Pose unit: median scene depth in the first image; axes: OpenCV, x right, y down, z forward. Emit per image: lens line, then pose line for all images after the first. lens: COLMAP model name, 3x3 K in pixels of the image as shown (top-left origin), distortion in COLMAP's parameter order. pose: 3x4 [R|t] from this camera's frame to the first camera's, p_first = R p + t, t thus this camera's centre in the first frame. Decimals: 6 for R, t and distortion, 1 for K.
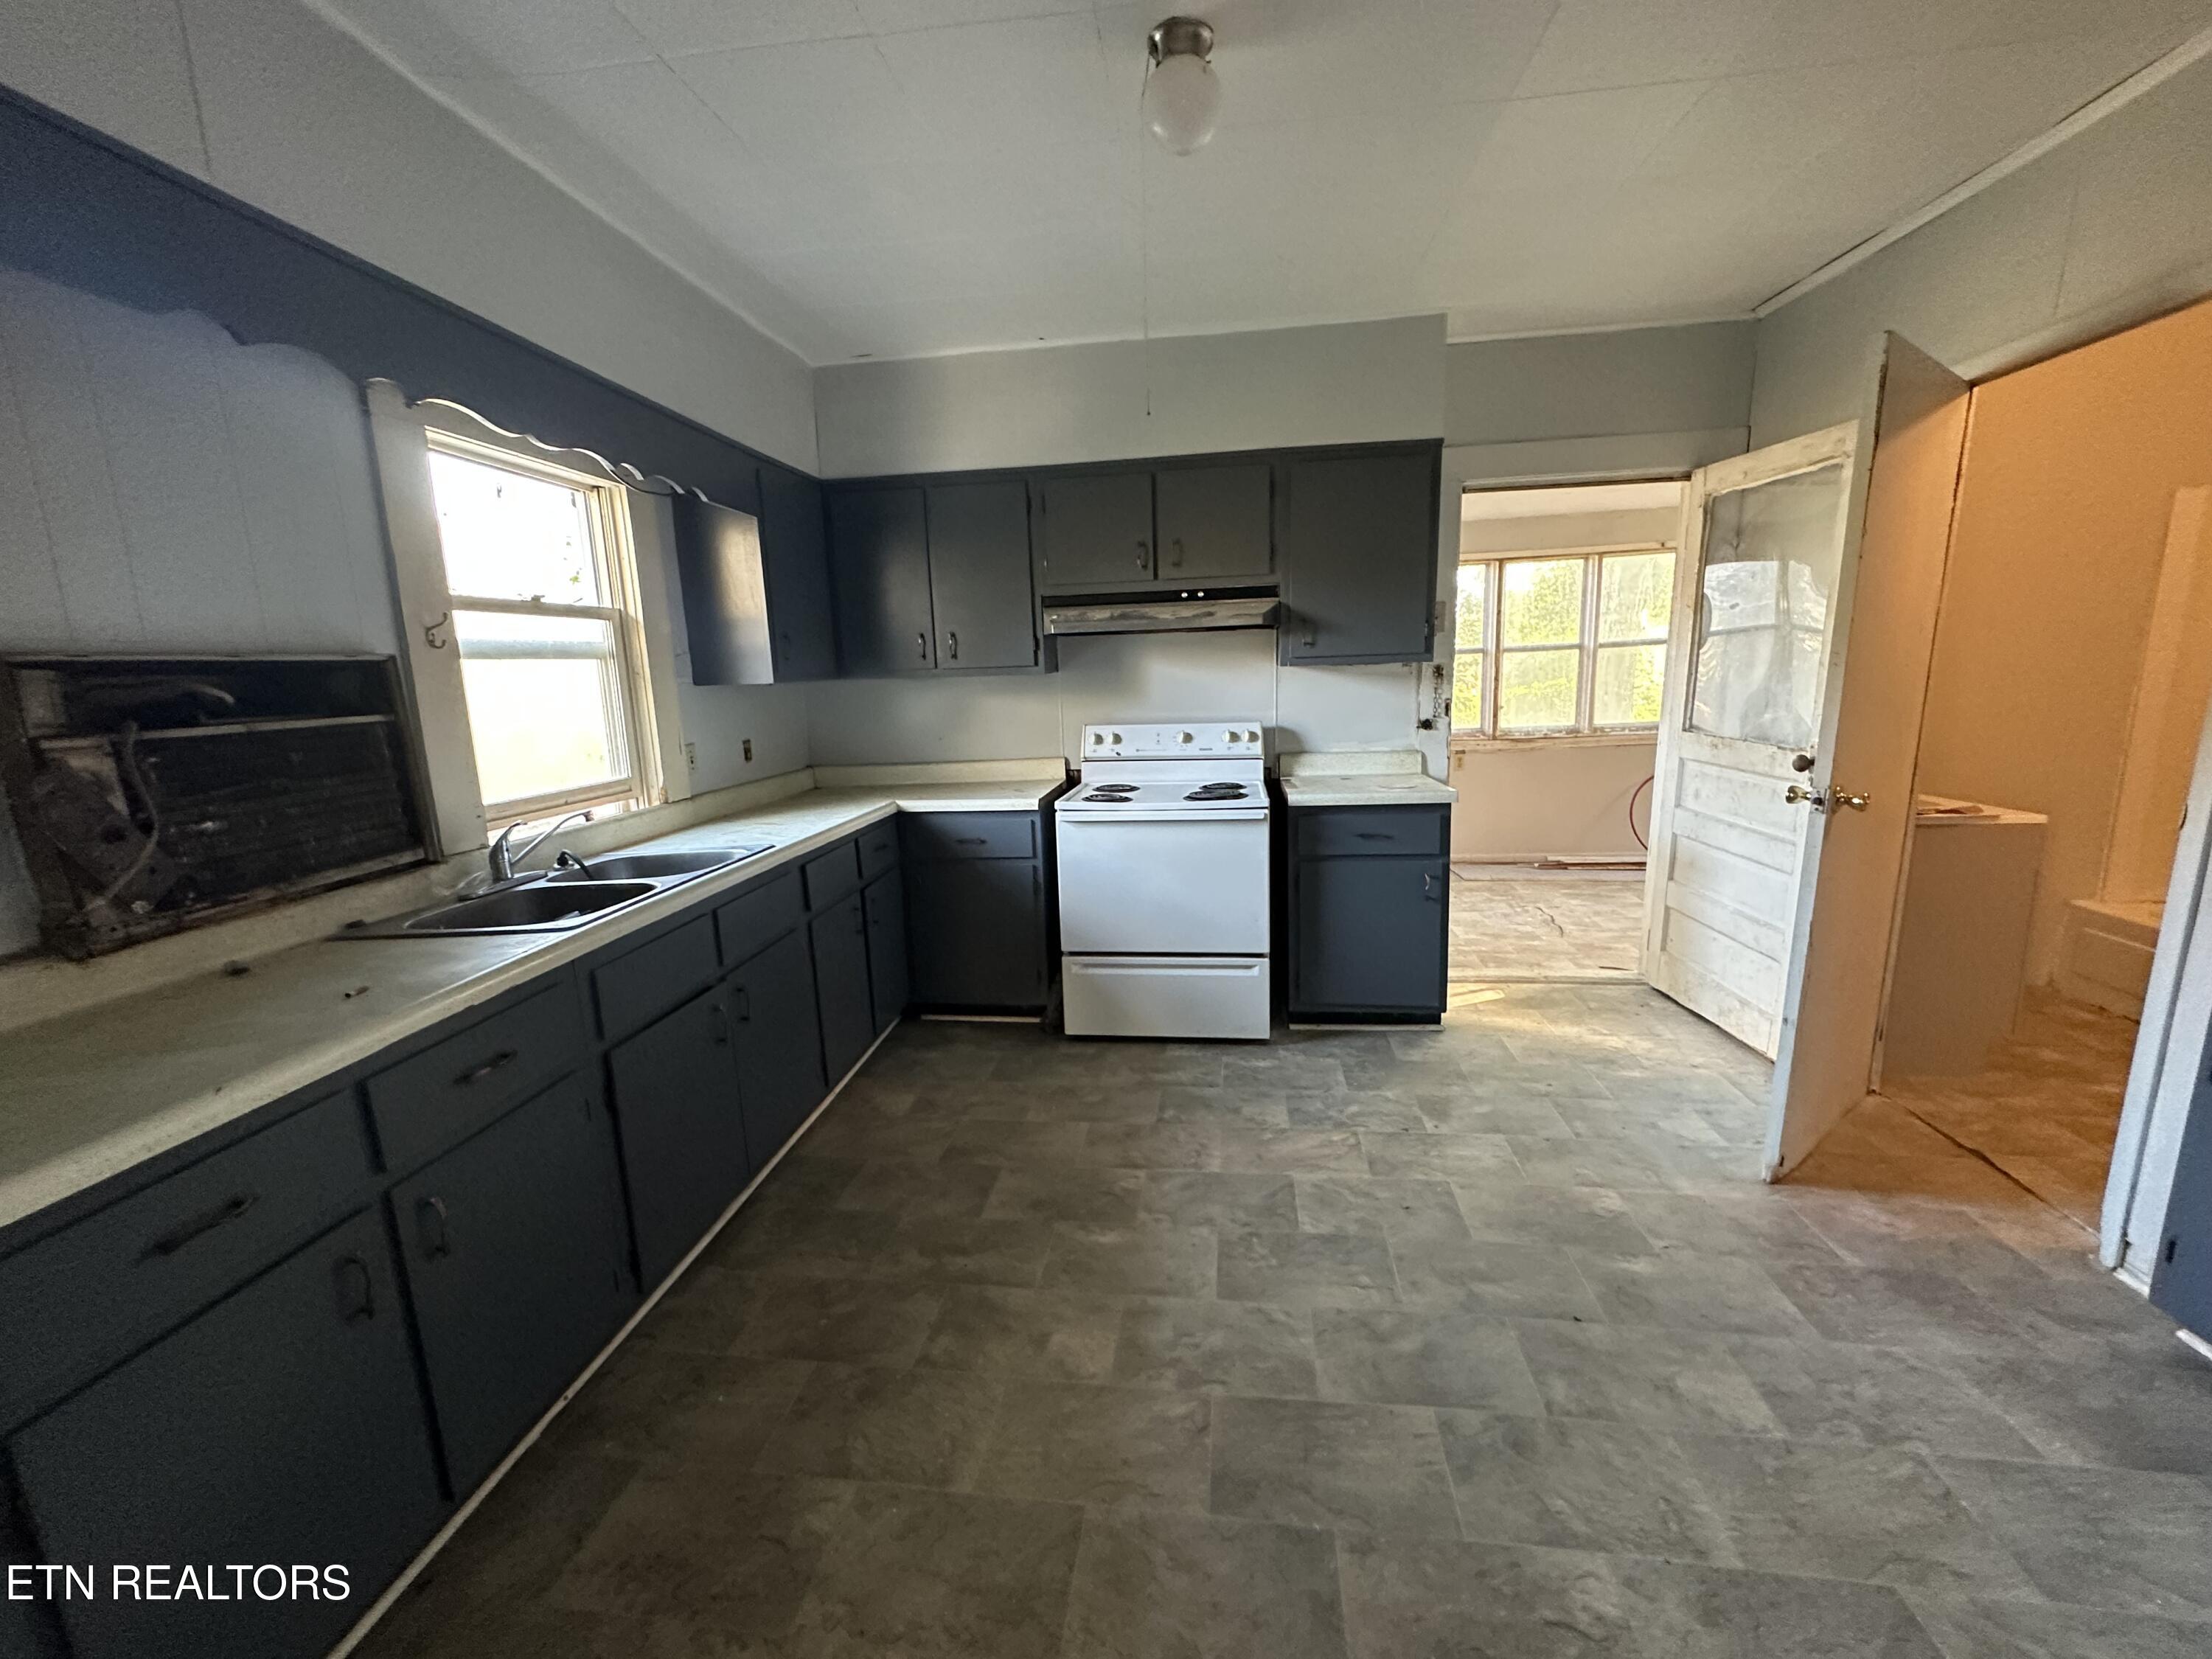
lens RADIAL K [[880.3, 0, 1106.0], [0, 880.3, 829.5], [0, 0, 1]] dist [0.001039, 0.000260]
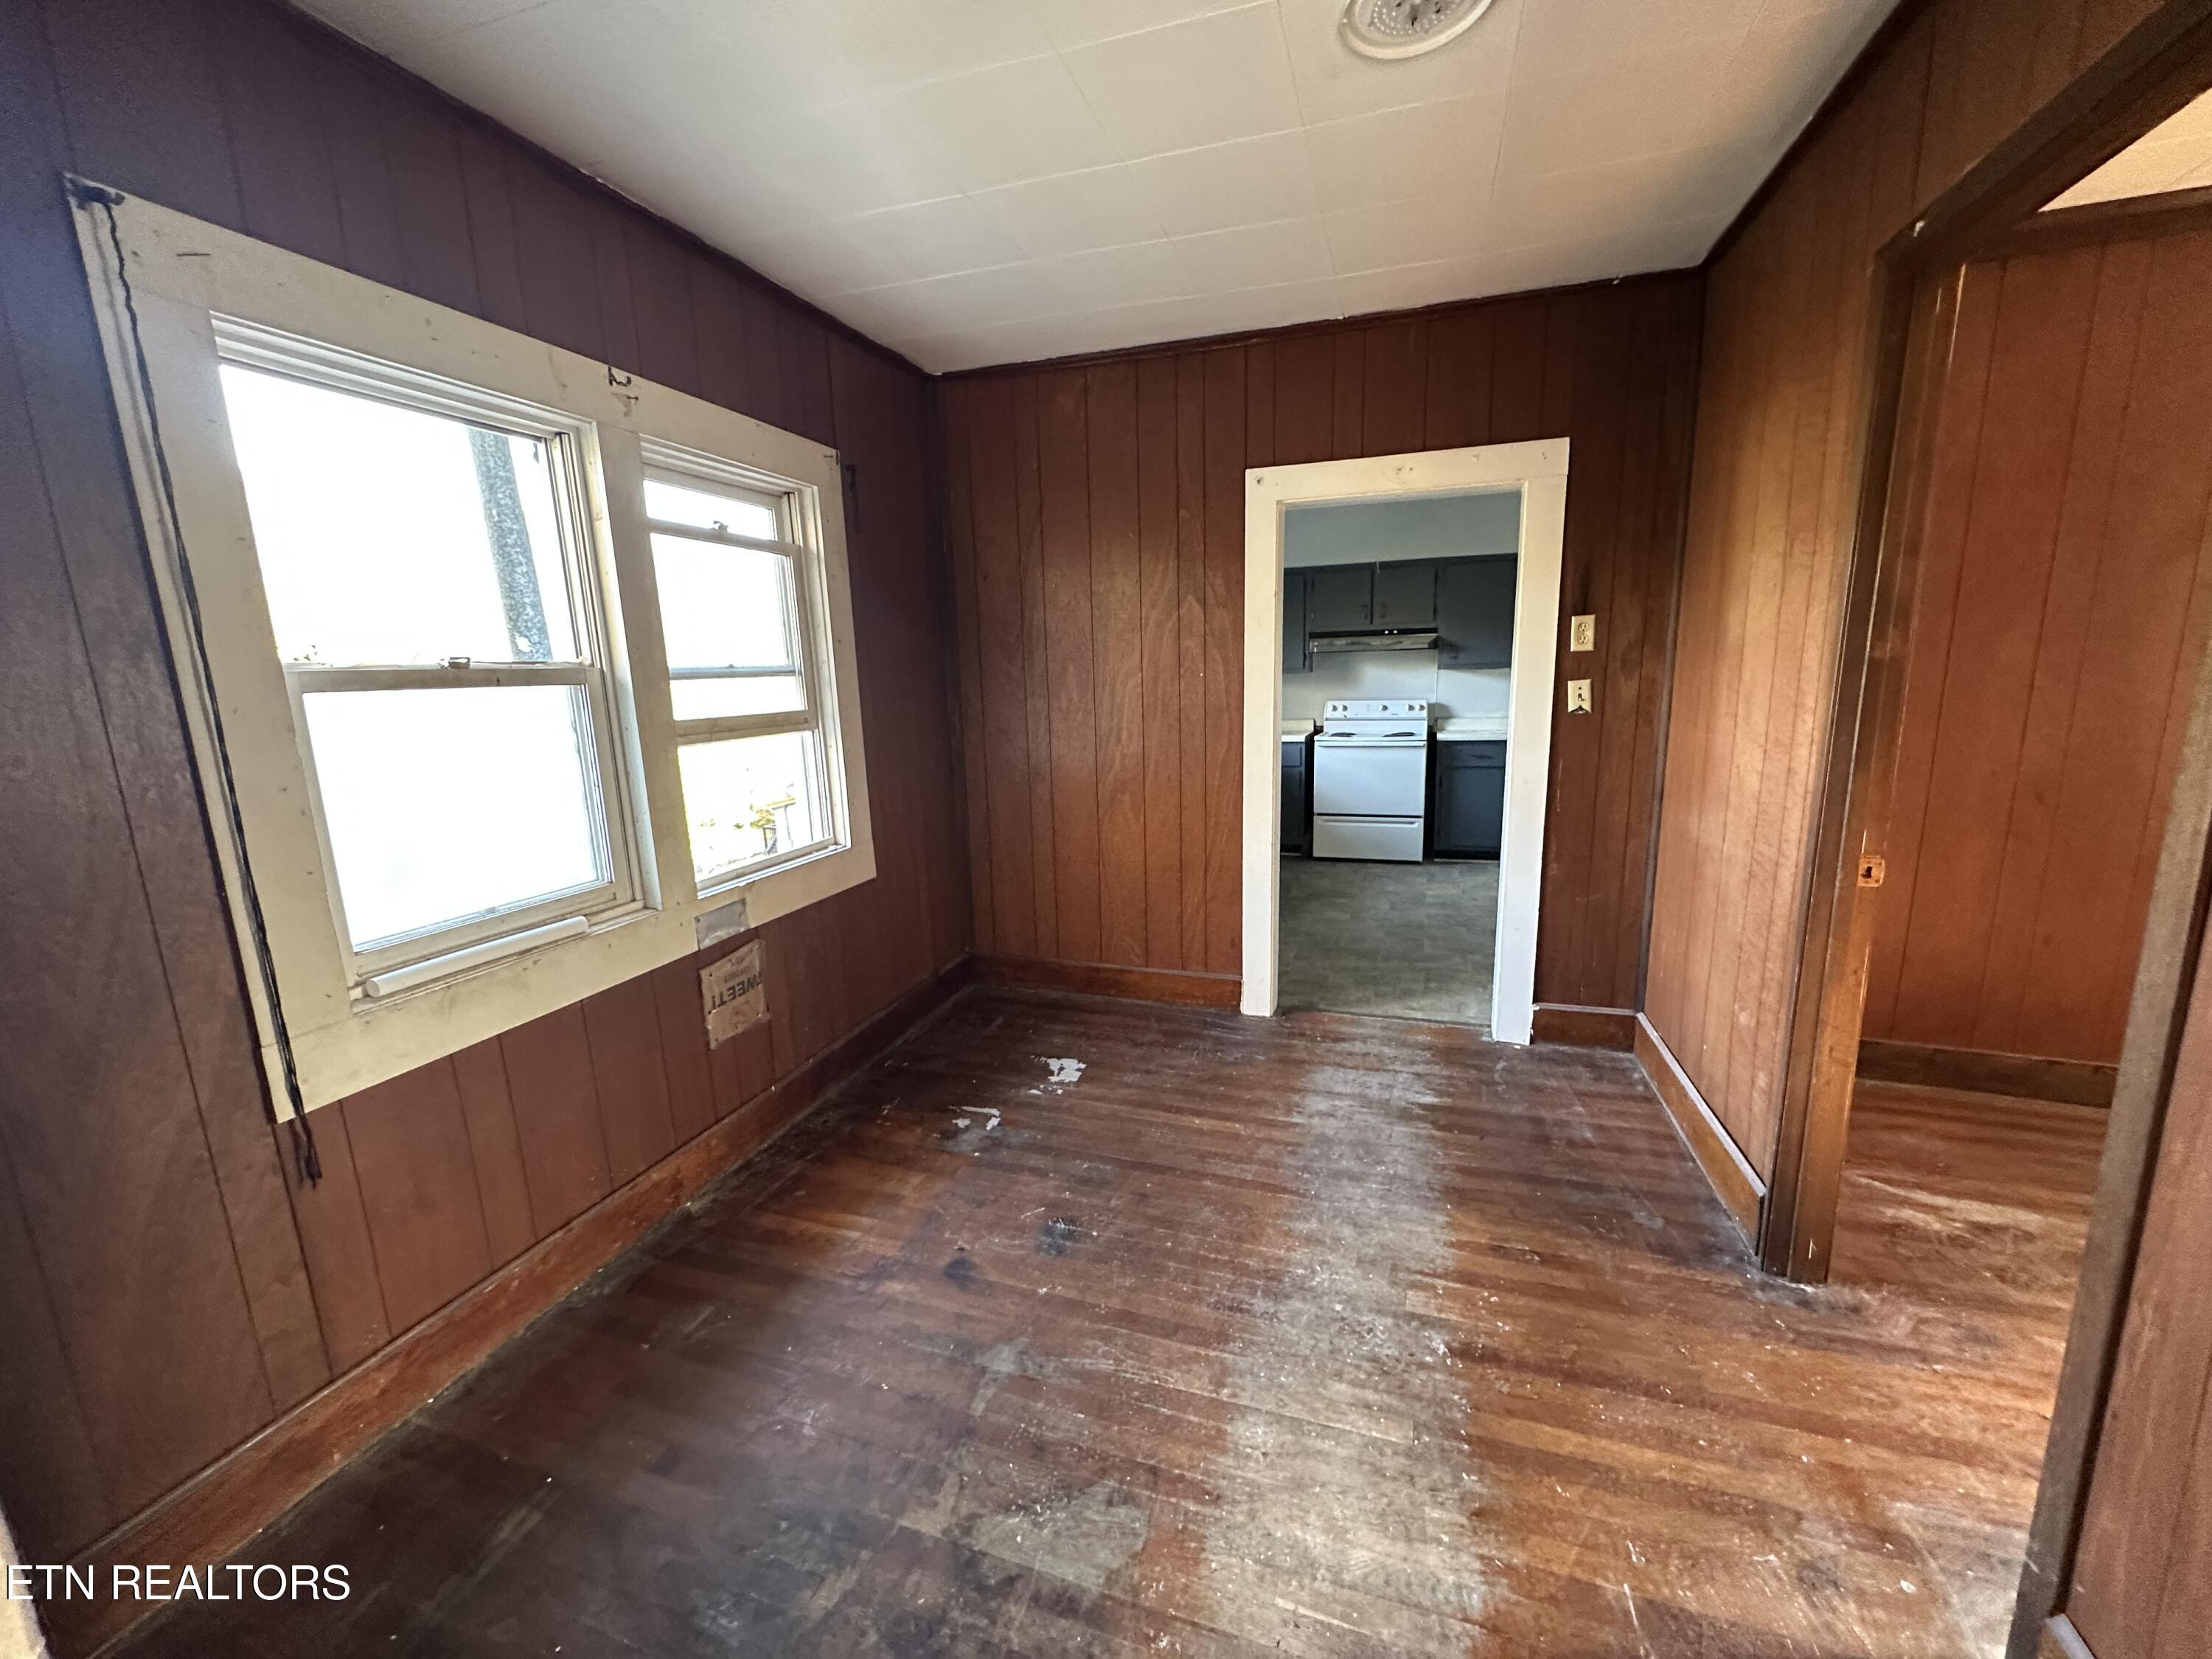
lens RADIAL K [[880.3, 0, 1106.0], [0, 880.3, 829.5], [0, 0, 1]] dist [0.001039, 0.000260]
pose [[0.978307, 0.041659, -0.202928, -0.140887], [-0.042594, 0.999092, -0.000241, 0.264374], [0.202734, 0.008879, 0.979194, -1.387790]]
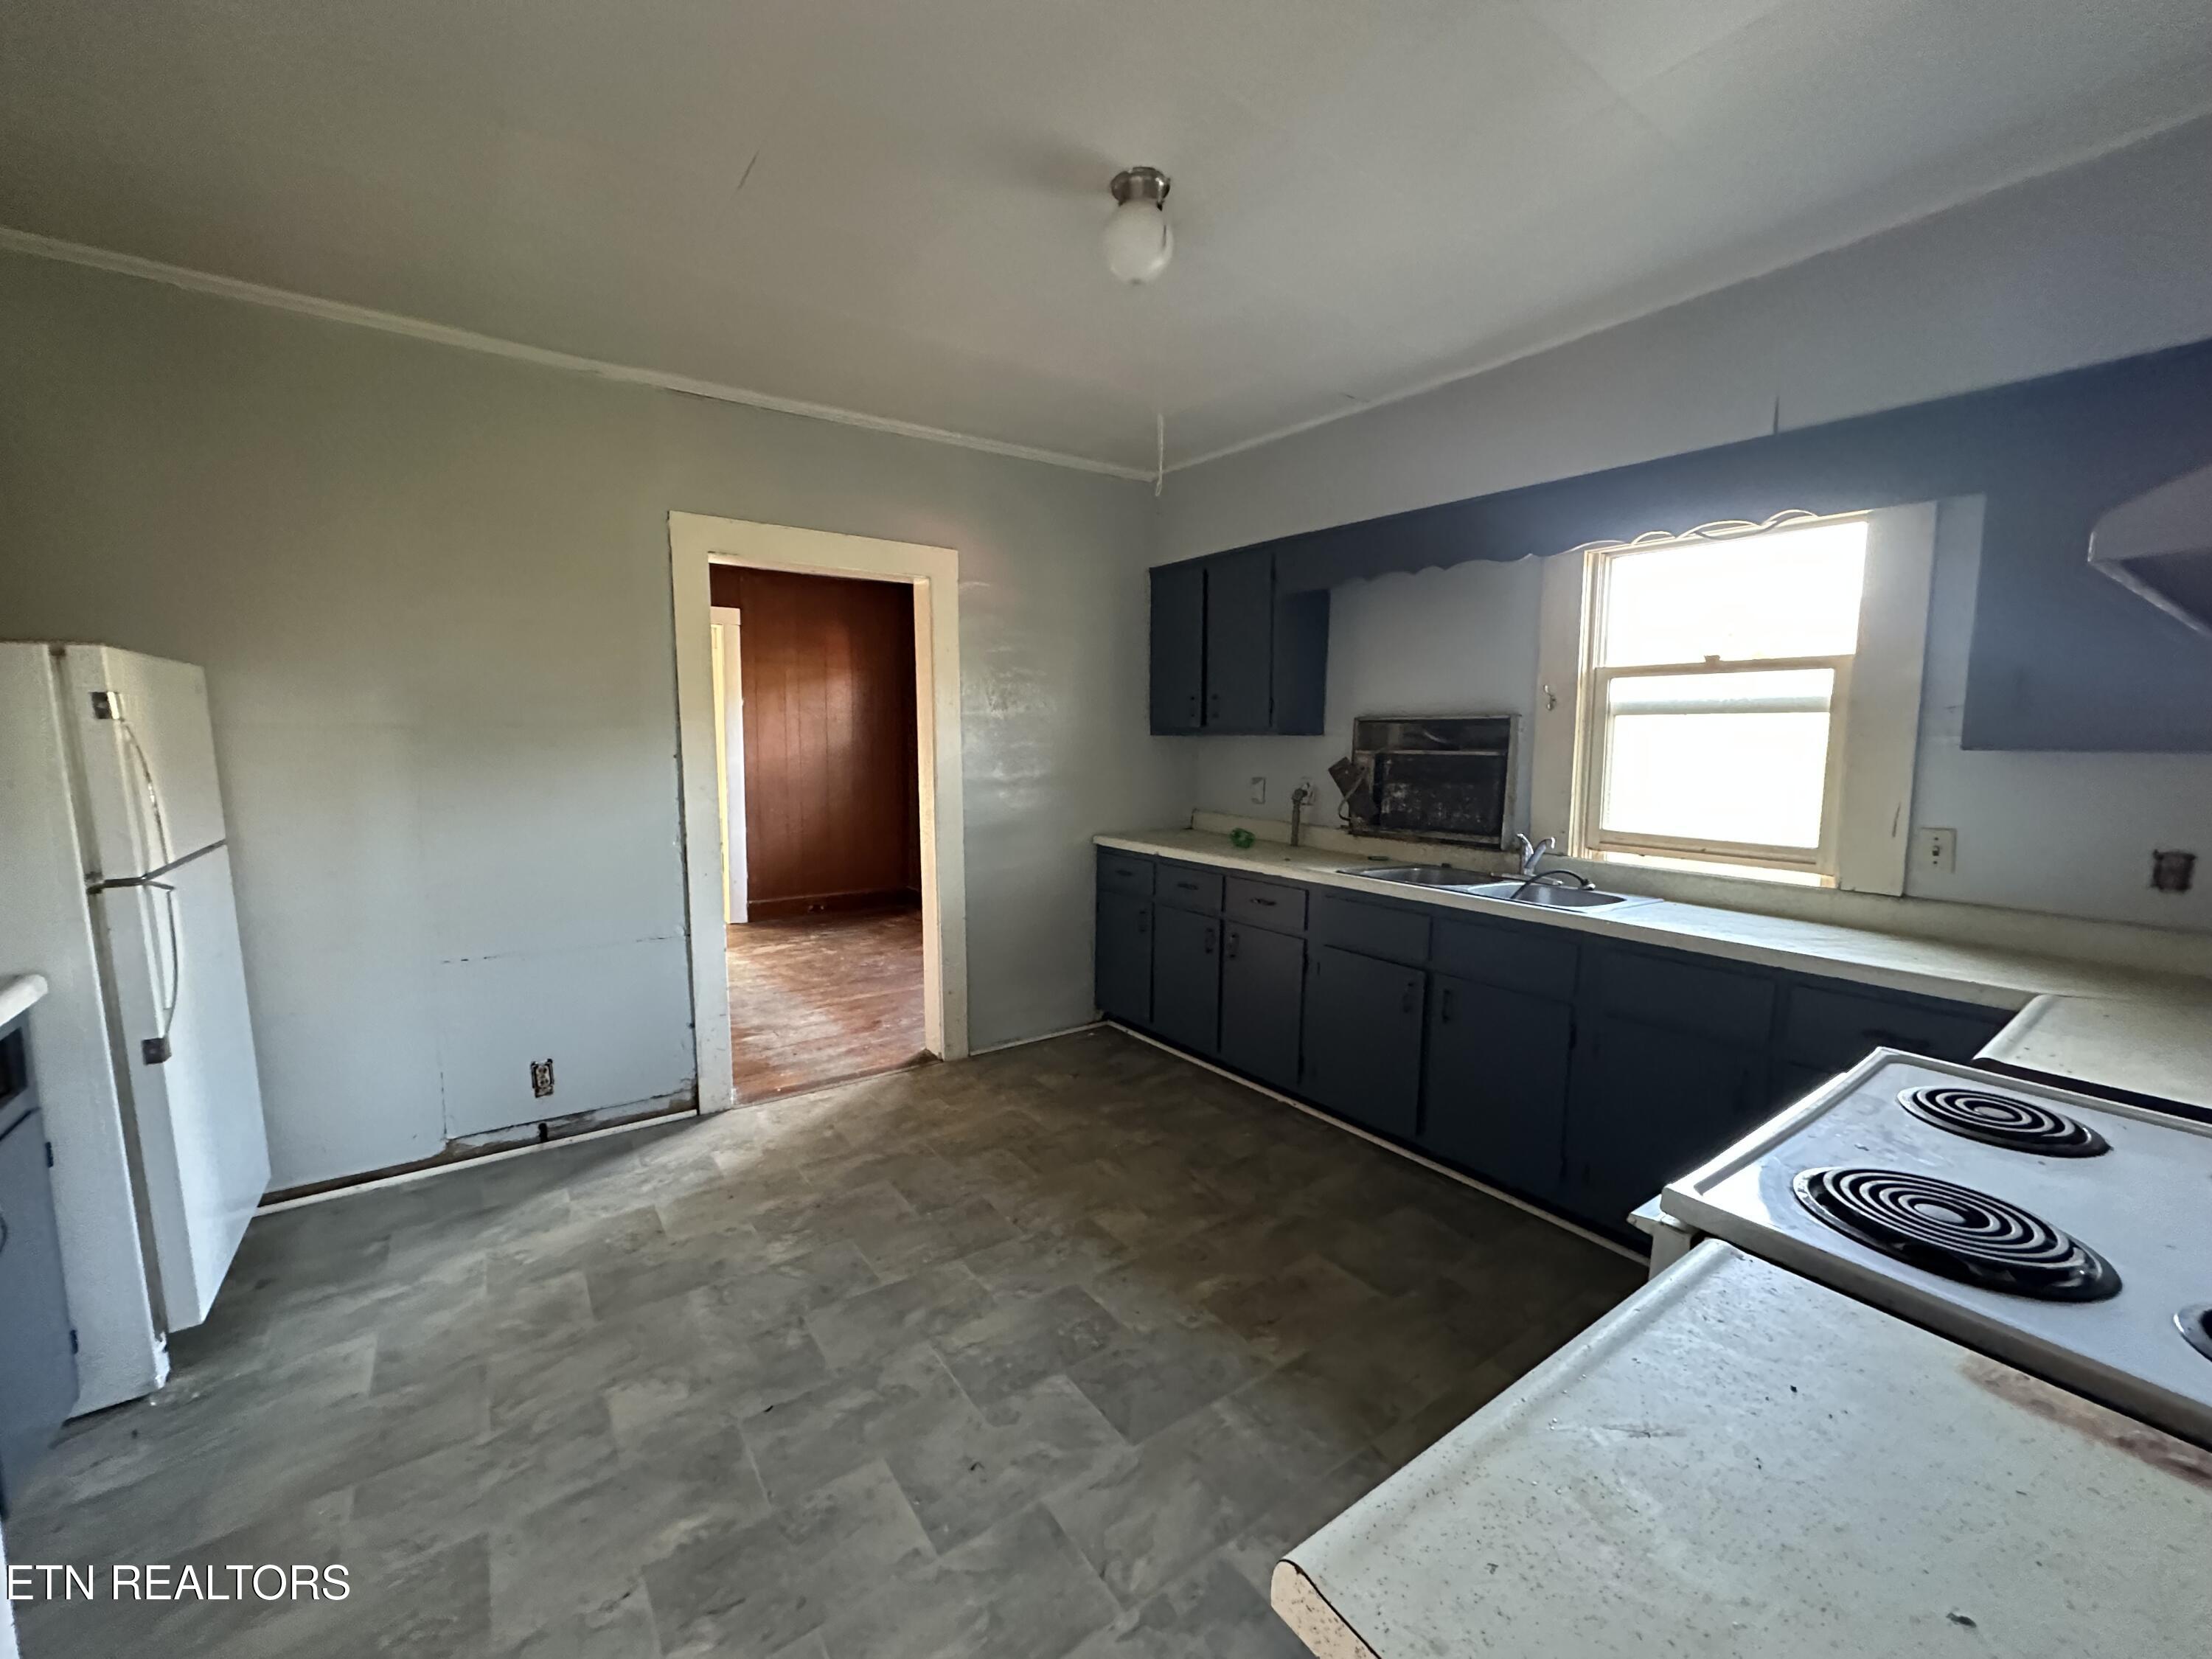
lens RADIAL K [[880.3, 0, 1106.0], [0, 880.3, 829.5], [0, 0, 1]] dist [0.001039, 0.000260]
pose [[-0.724619, 0.099952, -0.681863, 0.657635], [-0.111728, 0.959298, 0.259354, -0.267123], [0.680033, 0.264116, -0.683958, 1.329115]]
